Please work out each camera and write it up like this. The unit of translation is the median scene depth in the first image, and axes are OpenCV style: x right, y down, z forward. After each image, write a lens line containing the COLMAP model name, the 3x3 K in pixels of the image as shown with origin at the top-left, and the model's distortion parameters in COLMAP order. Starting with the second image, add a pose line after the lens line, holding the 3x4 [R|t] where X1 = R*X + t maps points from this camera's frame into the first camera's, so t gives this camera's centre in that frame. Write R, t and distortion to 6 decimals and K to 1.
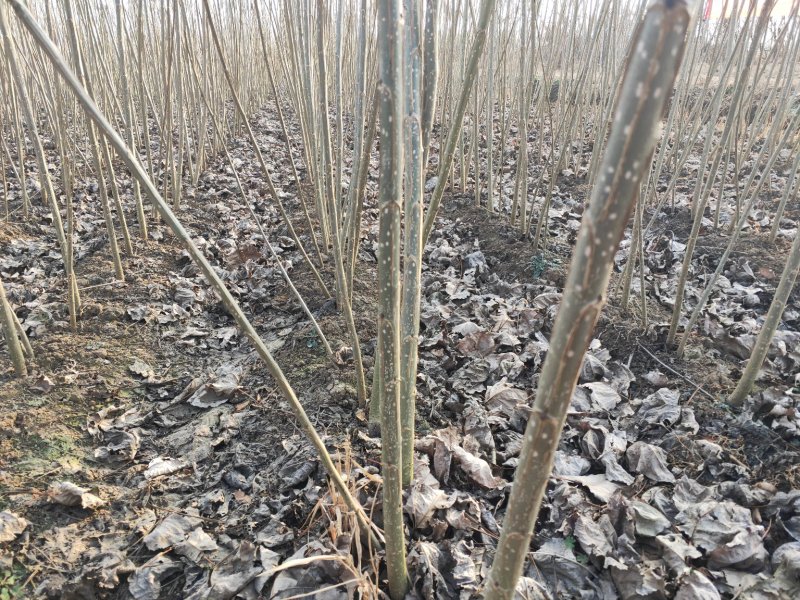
lens RADIAL K [[605.5, 0, 384.2], [0, 605.5, 301.0], [0, 0, 1]] dist [0.024405, -0.016705]
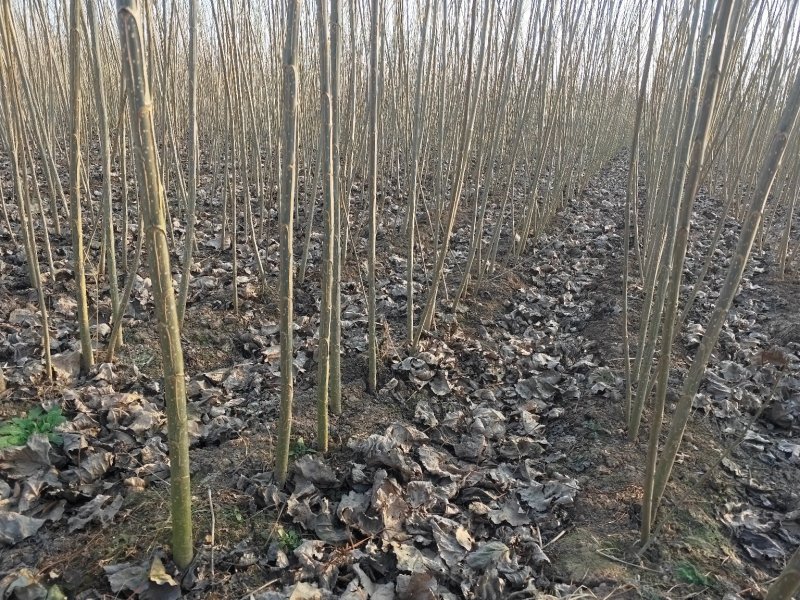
lens RADIAL K [[605.5, 0, 384.2], [0, 605.5, 301.0], [0, 0, 1]] dist [0.024405, -0.016705]
pose [[0.857461, 0.221142, -0.464604, -0.544829], [-0.254108, 0.967137, -0.008637, -0.000318], [0.447426, 0.125466, 0.885476, -0.240950]]
